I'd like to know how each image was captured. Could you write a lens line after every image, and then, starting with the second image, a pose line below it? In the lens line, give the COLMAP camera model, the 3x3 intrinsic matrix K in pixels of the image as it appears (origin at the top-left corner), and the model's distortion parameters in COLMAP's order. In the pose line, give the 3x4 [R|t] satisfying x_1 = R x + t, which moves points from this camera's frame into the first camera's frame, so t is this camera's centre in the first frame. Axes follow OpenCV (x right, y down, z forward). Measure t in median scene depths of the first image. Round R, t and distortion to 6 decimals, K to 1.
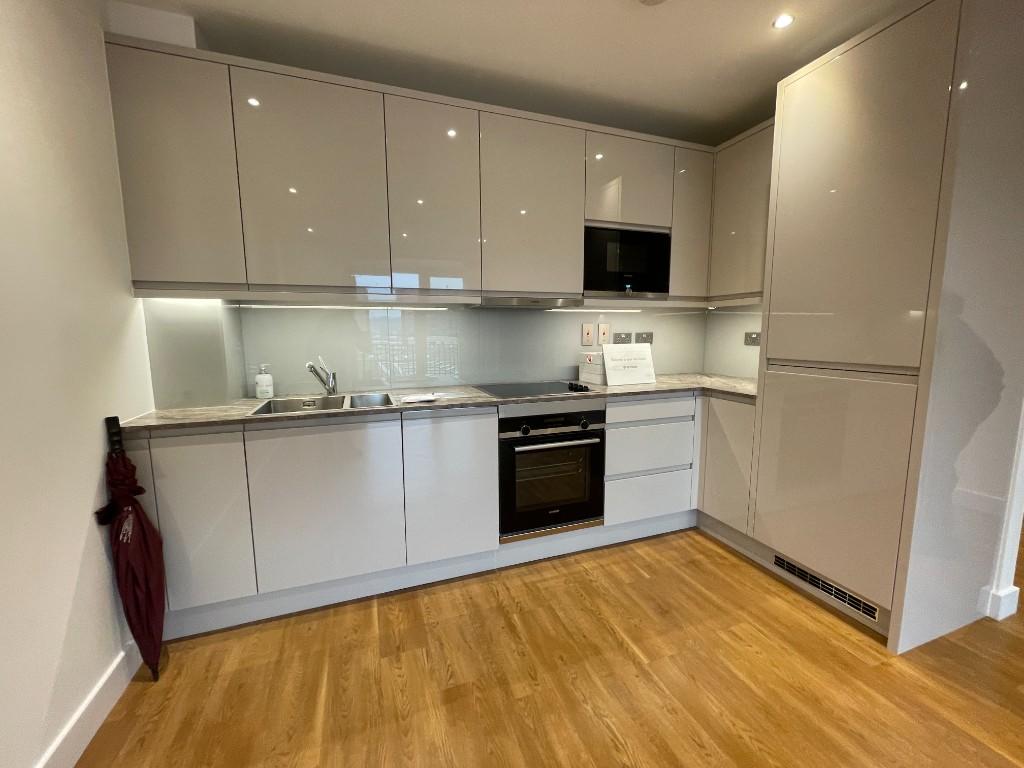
lens RADIAL K [[411.9, 0, 512.0], [0, 411.9, 382.5], [0, 0, 1]] dist [-0.002881, -0.000078]
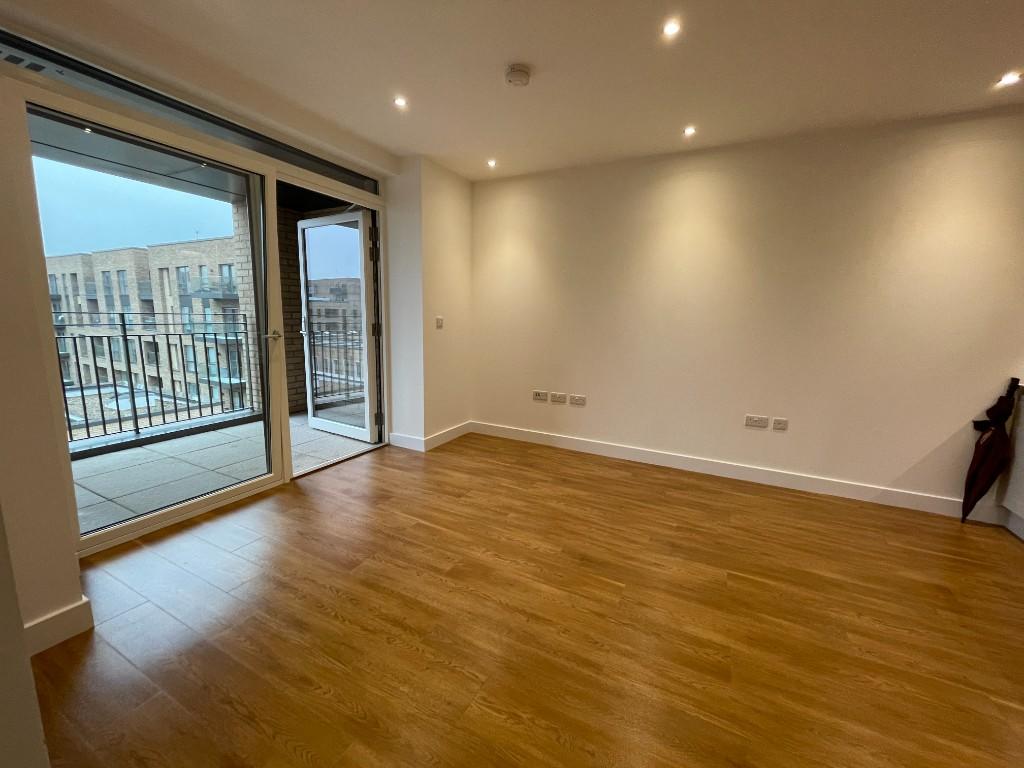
lens RADIAL K [[411.9, 0, 511.4], [0, 411.9, 384.8], [0, 0, 1]] dist [-0.002881, -0.000078]
pose [[-0.738457, 0.100547, -0.666762, 1.323182], [-0.104502, 0.959808, 0.260477, -0.088064], [0.666154, 0.262029, -0.698269, 0.600571]]
